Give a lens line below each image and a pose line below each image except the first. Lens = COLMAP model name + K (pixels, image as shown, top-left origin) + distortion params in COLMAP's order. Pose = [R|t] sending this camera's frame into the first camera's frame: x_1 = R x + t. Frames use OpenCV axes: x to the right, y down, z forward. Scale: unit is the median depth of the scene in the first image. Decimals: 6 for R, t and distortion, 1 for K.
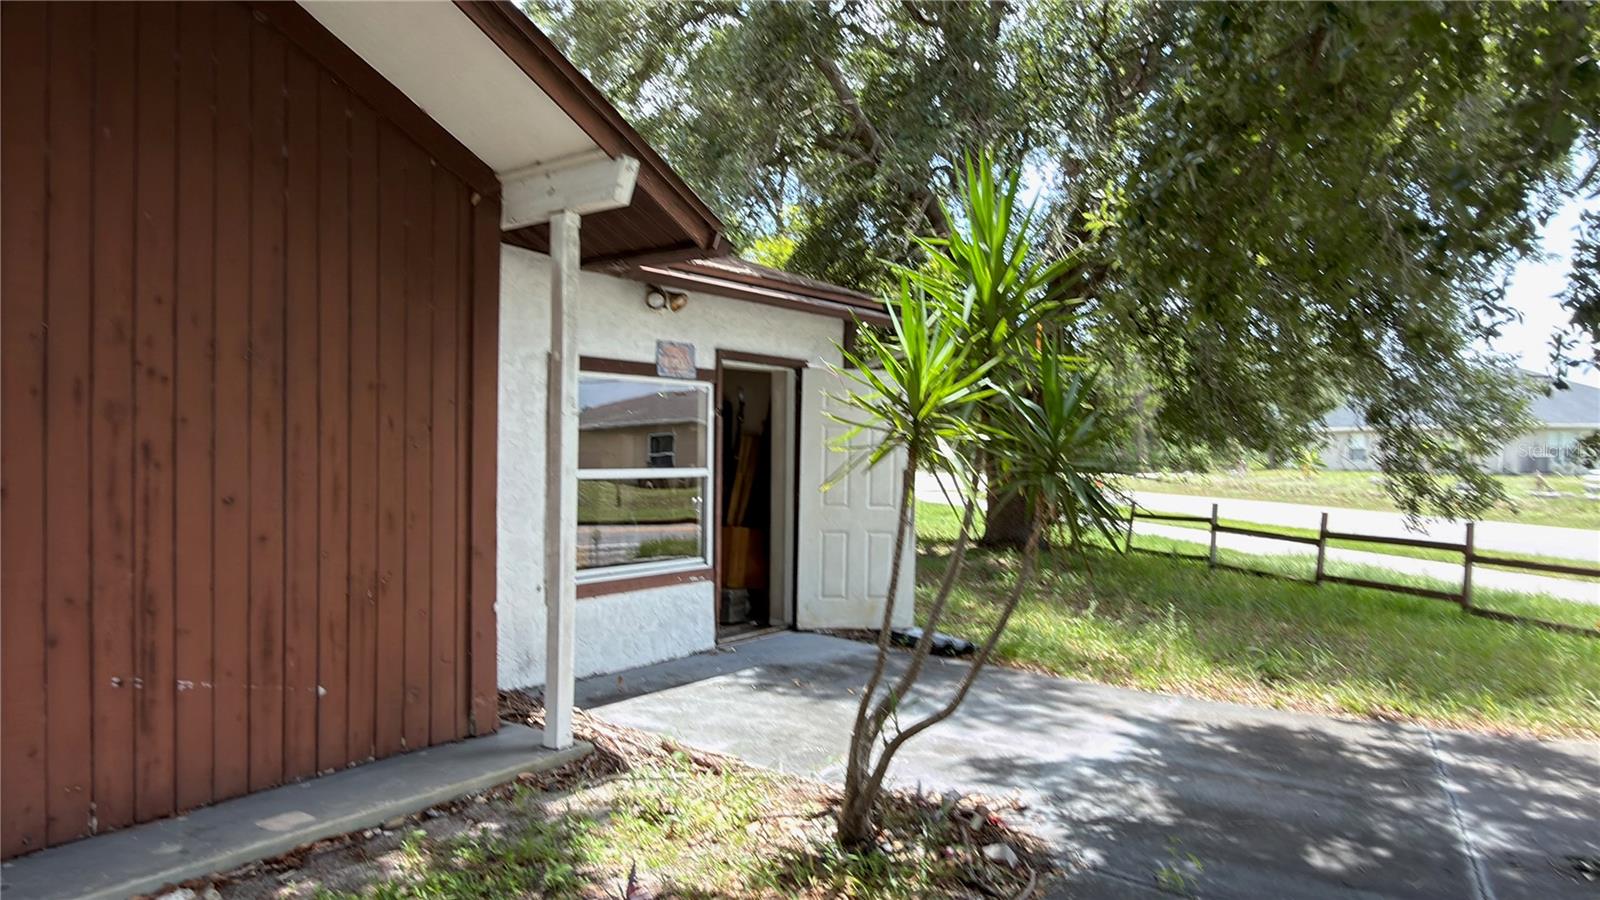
lens RADIAL K [[976.5, 0, 798.5], [0, 976.5, 453.6], [0, 0, 1]] dist [-0.005372, -0.000446]
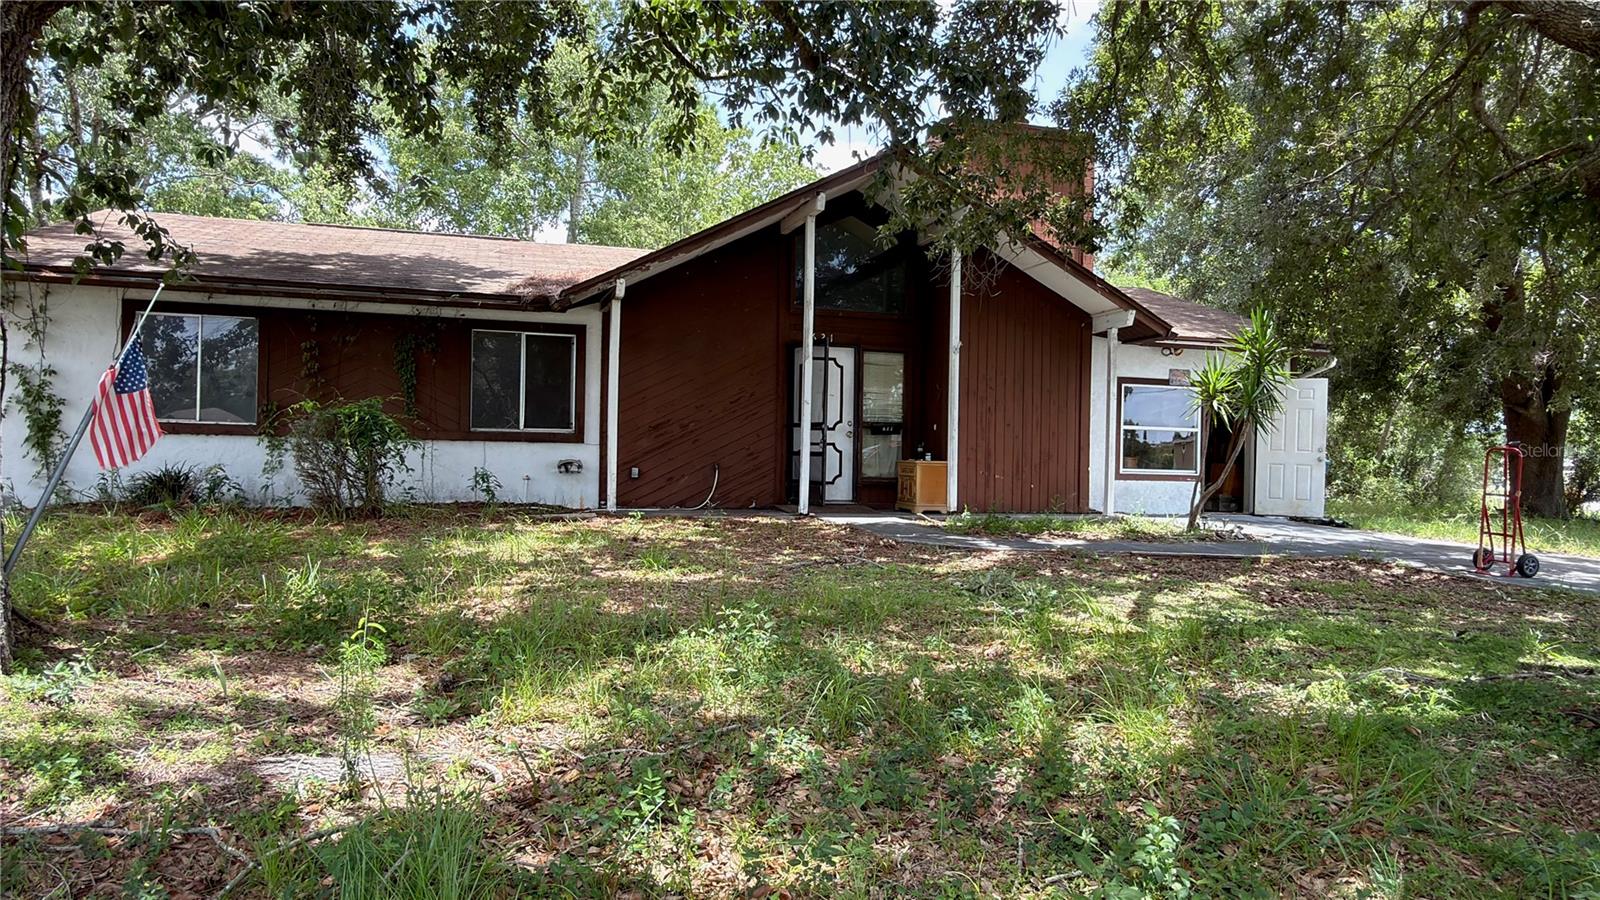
lens RADIAL K [[976.5, 0, 798.7], [0, 976.5, 450.0], [0, 0, 1]] dist [-0.005372, -0.000446]
pose [[0.794411, -0.001291, -0.607379, 0.870734], [-0.015991, 0.999607, -0.023040, 0.216709], [0.607170, 0.028015, 0.794078, -2.067485]]
